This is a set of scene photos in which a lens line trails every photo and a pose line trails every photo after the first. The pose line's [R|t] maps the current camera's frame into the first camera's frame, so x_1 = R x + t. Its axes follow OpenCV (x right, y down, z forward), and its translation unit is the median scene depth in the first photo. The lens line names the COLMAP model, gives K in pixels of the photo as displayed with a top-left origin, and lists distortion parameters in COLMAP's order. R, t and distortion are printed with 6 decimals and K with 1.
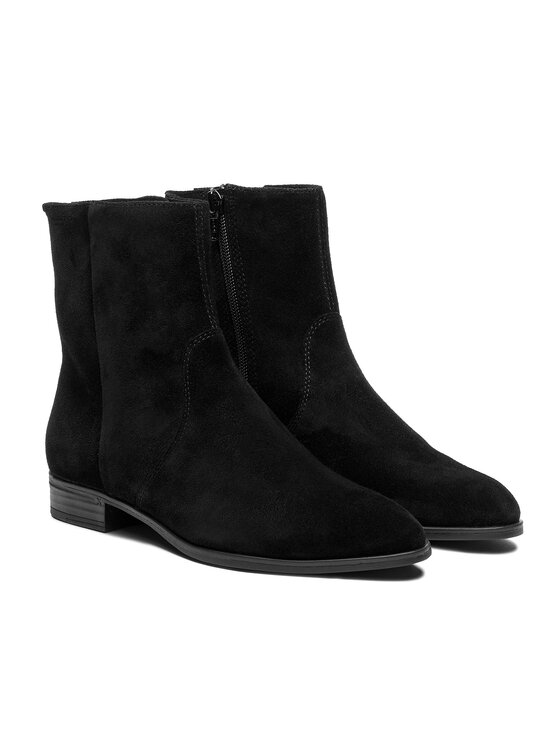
lens RADIAL K [[1690.3, 0, 280.1], [0, 1690.3, 371.7], [0, 0, 1]] dist [-0.193415, 0.000000]
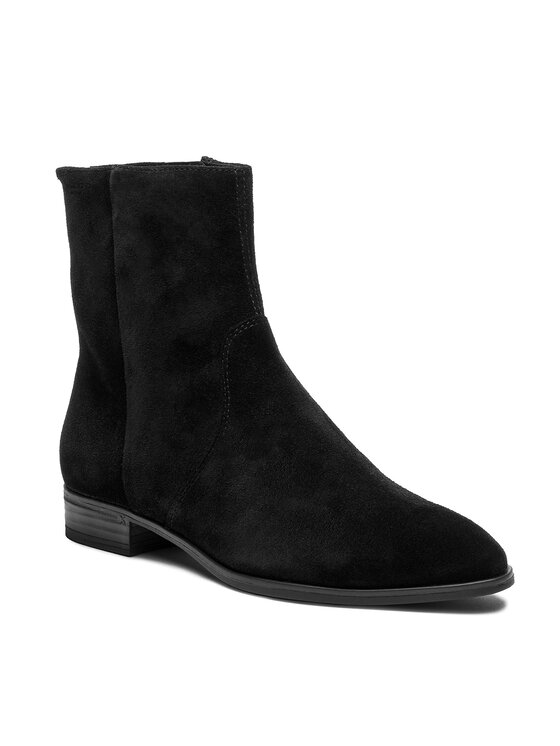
lens RADIAL K [[1690.3, 0, 279.8], [0, 1690.3, 374.5], [0, 0, 1]] dist [-0.193415, 0.000000]
pose [[0.999741, -0.001163, -0.022748, -0.009066], [0.000791, 0.999866, -0.016343, 0.017866], [0.022764, 0.016321, 0.999608, 0.153030]]
